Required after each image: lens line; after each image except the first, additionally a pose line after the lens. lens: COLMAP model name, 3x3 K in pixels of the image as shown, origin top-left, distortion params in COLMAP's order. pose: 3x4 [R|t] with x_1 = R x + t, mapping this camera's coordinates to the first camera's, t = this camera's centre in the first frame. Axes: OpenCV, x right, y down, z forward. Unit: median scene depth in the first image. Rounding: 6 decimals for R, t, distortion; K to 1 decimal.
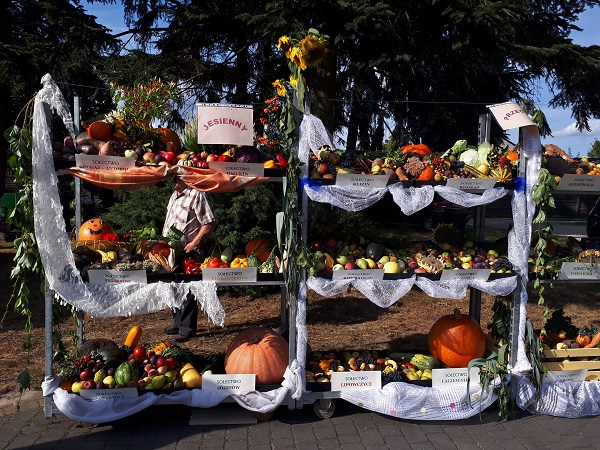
lens RADIAL K [[486.5, 0, 295.9], [0, 486.5, 227.7], [0, 0, 1]] dist [0.062166, -0.072478]
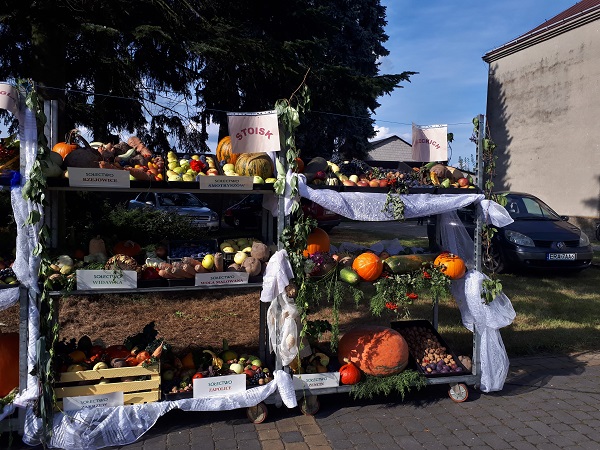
lens RADIAL K [[486.5, 0, 293.9], [0, 486.5, 224.7], [0, 0, 1]] dist [0.062166, -0.072478]
pose [[0.992691, -0.013028, 0.119982, 0.866253], [0.013577, 0.999901, -0.003759, -0.000668], [-0.119921, 0.005360, 0.992769, 0.109065]]
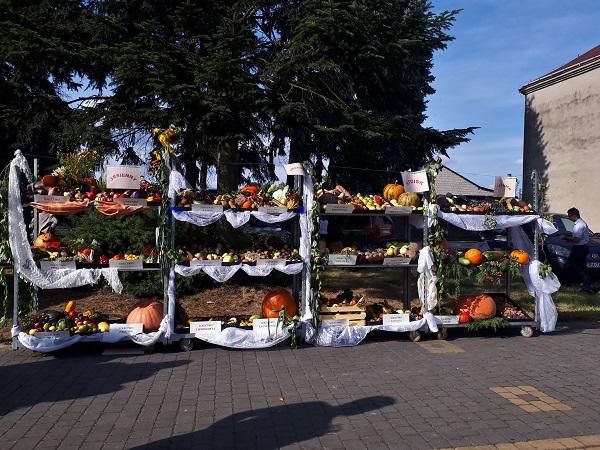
lens RADIAL K [[486.5, 0, 295.4], [0, 486.5, 219.8], [0, 0, 1]] dist [0.062166, -0.072478]
pose [[0.998112, -0.011287, 0.060374, 0.341919], [0.014930, 0.998073, -0.060226, 0.052490], [-0.059578, 0.061013, 0.996357, -0.727783]]
